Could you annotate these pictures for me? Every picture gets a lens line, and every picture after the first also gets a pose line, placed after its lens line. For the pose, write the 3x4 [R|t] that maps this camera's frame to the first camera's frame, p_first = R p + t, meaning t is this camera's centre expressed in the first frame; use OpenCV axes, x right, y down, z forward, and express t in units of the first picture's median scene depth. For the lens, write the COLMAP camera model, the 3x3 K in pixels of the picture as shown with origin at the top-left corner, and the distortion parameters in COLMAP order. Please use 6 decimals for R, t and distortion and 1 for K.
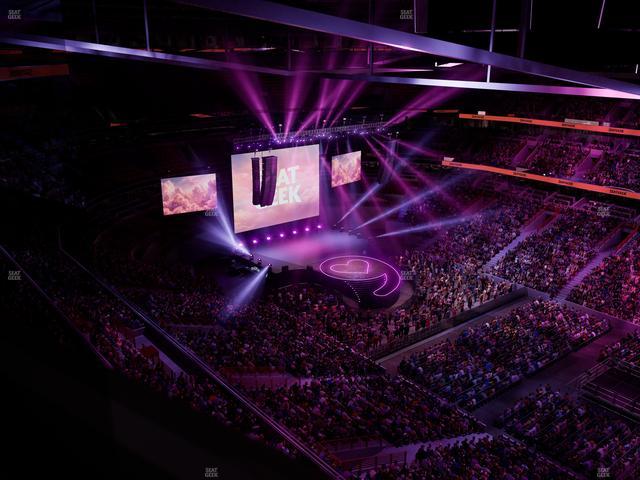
lens RADIAL K [[599.5, 0, 320.0], [0, 599.5, 240.0], [0, 0, 1]] dist [0.001155, -0.007238]
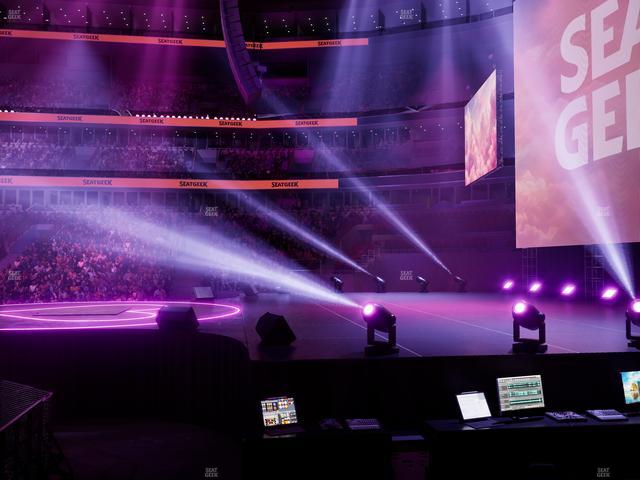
lens RADIAL K [[599.5, 0, 320.0], [0, 599.5, 240.0], [0, 0, 1]] dist [0.001155, -0.007238]
pose [[-0.508808, -0.033278, -0.860236, 0.195052], [-0.268010, 0.955718, 0.121549, -0.027429], [0.818098, 0.292397, -0.495196, 1.147871]]
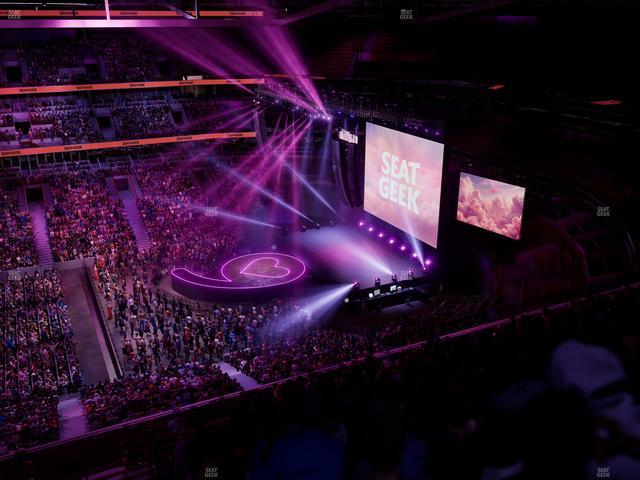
lens RADIAL K [[599.5, 0, 320.0], [0, 599.5, 240.0], [0, 0, 1]] dist [0.001155, -0.007238]
pose [[-0.216655, 0.339252, -0.915406, 0.762363], [-0.301083, 0.868750, 0.393221, -0.327519], [0.928660, 0.360807, -0.086076, 1.107017]]
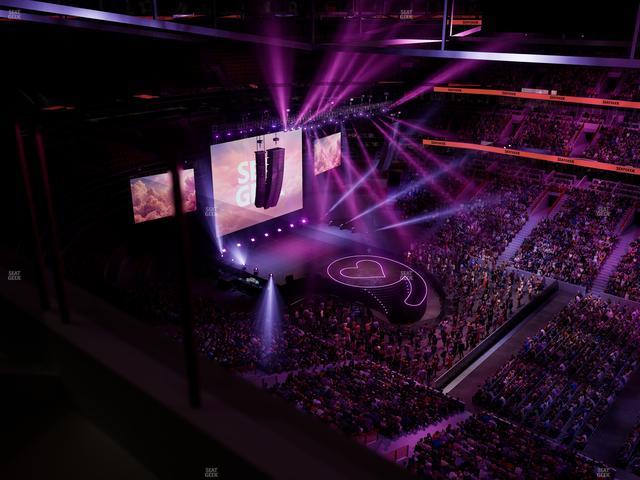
lens RADIAL K [[599.5, 0, 320.0], [0, 599.5, 240.0], [0, 0, 1]] dist [0.001155, -0.007238]
pose [[0.983869, -0.063923, 0.167082, -0.150052], [0.055447, 0.996950, 0.054917, -0.049295], [-0.170083, -0.044767, 0.984412, 0.151085]]
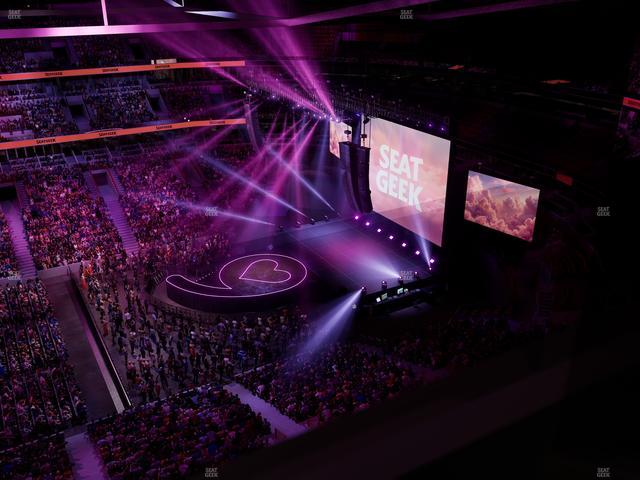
lens RADIAL K [[599.5, 0, 320.0], [0, 599.5, 240.0], [0, 0, 1]] dist [0.001155, -0.007238]
pose [[-0.152048, 0.395541, -0.905775, 0.725325], [-0.304180, 0.853224, 0.423654, -0.339301], [0.940402, 0.339934, -0.009416, 1.042849]]
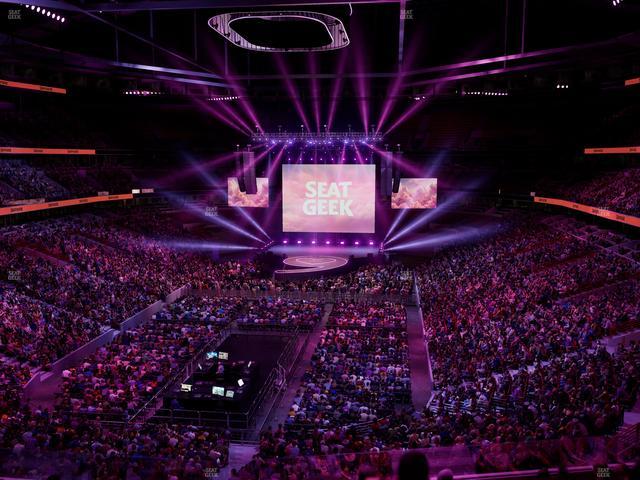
lens RADIAL K [[599.5, 0, 320.0], [0, 599.5, 240.0], [0, 0, 1]] dist [0.001155, -0.007238]
pose [[0.695652, 0.096213, -0.711907, 0.804241], [-0.222376, 0.971156, -0.086048, 0.097066], [0.683094, 0.218170, 0.696982, 0.248206]]
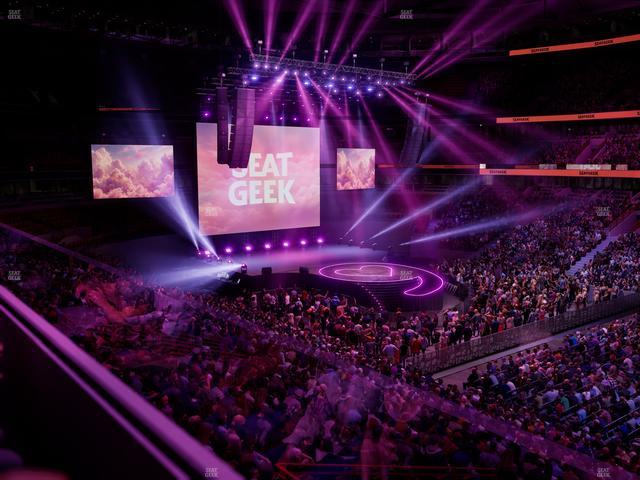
lens RADIAL K [[599.5, 0, 320.0], [0, 599.5, 240.0], [0, 0, 1]] dist [0.001155, -0.007238]
pose [[0.999950, 0.001140, -0.009900, 0.007118], [-0.002926, 0.983245, -0.182266, 0.130570], [0.009527, 0.182286, 0.983199, 0.331502]]
